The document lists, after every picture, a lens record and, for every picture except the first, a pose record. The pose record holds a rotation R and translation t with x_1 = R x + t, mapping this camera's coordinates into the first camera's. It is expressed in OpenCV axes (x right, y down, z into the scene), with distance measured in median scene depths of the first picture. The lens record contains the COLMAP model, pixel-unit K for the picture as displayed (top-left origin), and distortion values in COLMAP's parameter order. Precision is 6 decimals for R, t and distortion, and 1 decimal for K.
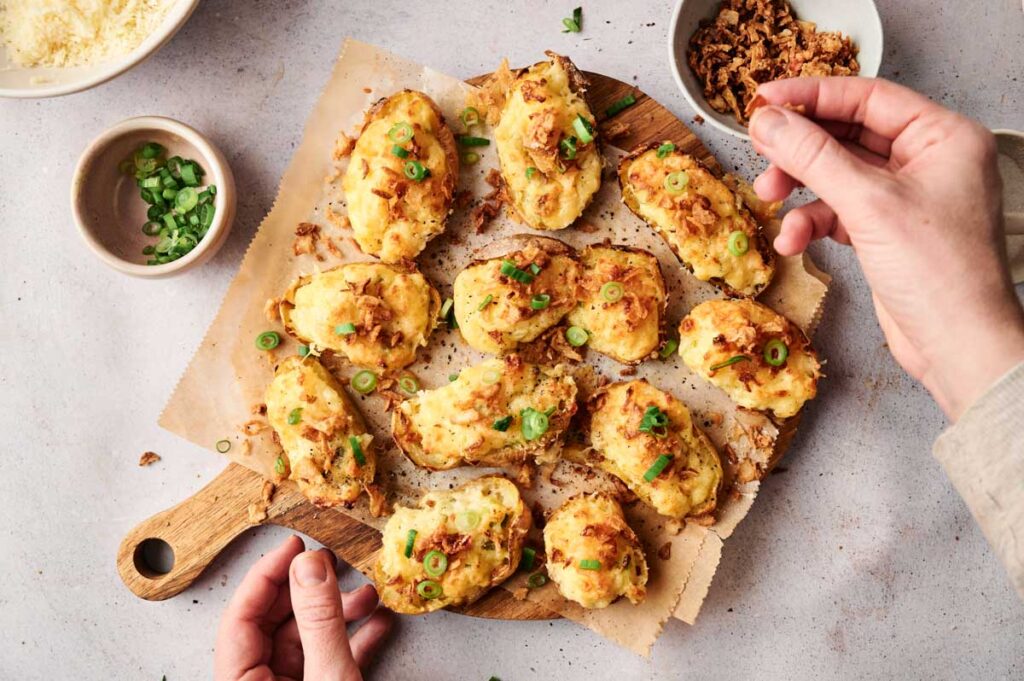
lens RADIAL K [[1270.9, 0, 515.5], [0, 1270.9, 337.5], [0, 0, 1]] dist [0.003641, 0.000000]
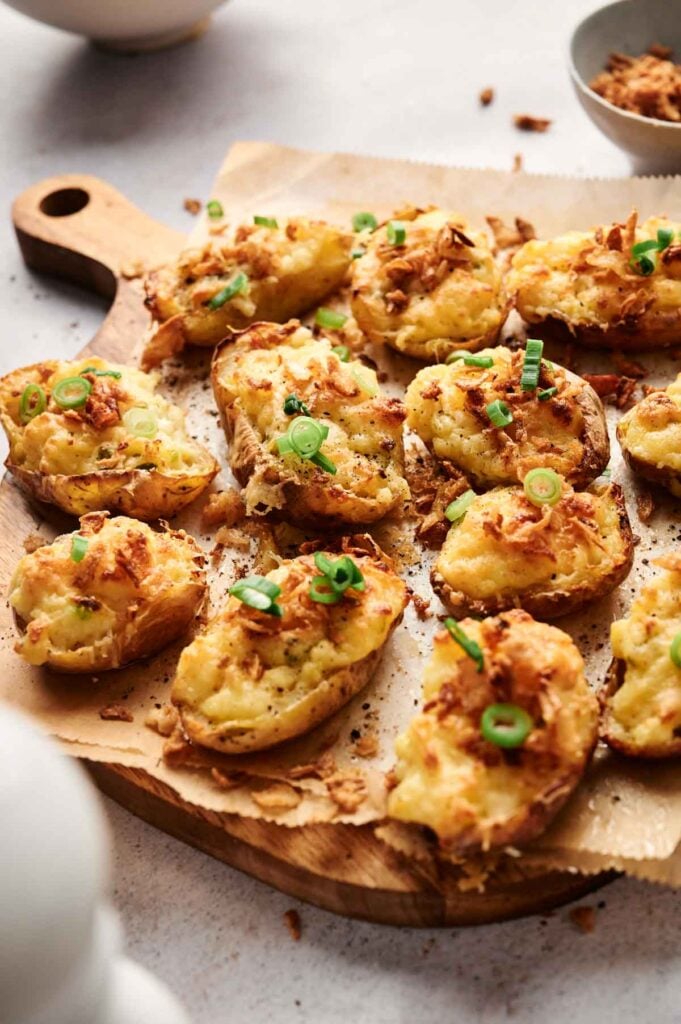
lens RADIAL K [[1593.7, 0, 348.2], [0, 1593.7, 511.7], [0, 0, 1]] dist [-0.098407, 0.000000]
pose [[0.163891, 0.694927, -0.700154, 0.570485], [-0.980548, 0.192470, -0.038492, 0.080986], [0.108010, 0.692843, 0.712953, 0.470947]]
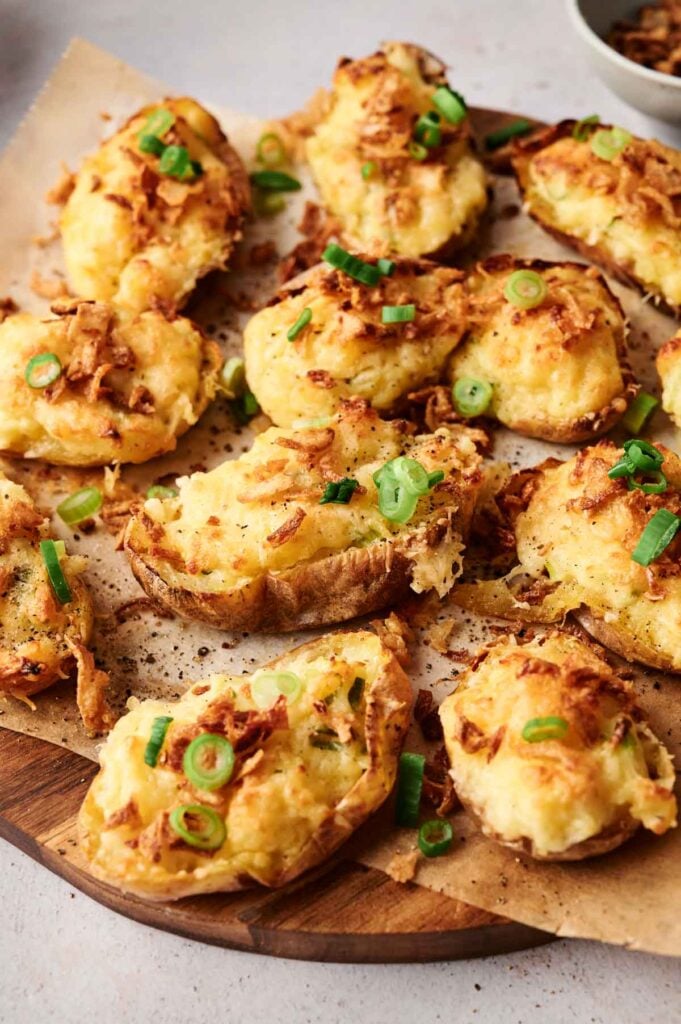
lens RADIAL K [[1604.4, 0, 337.4], [0, 1604.4, 509.3], [0, 0, 1]] dist [-0.057006, 0.000000]
pose [[0.997833, -0.064325, -0.013830, -0.002691], [0.044705, 0.817059, -0.574818, 0.435274], [0.048275, 0.572954, 0.818165, 0.470348]]
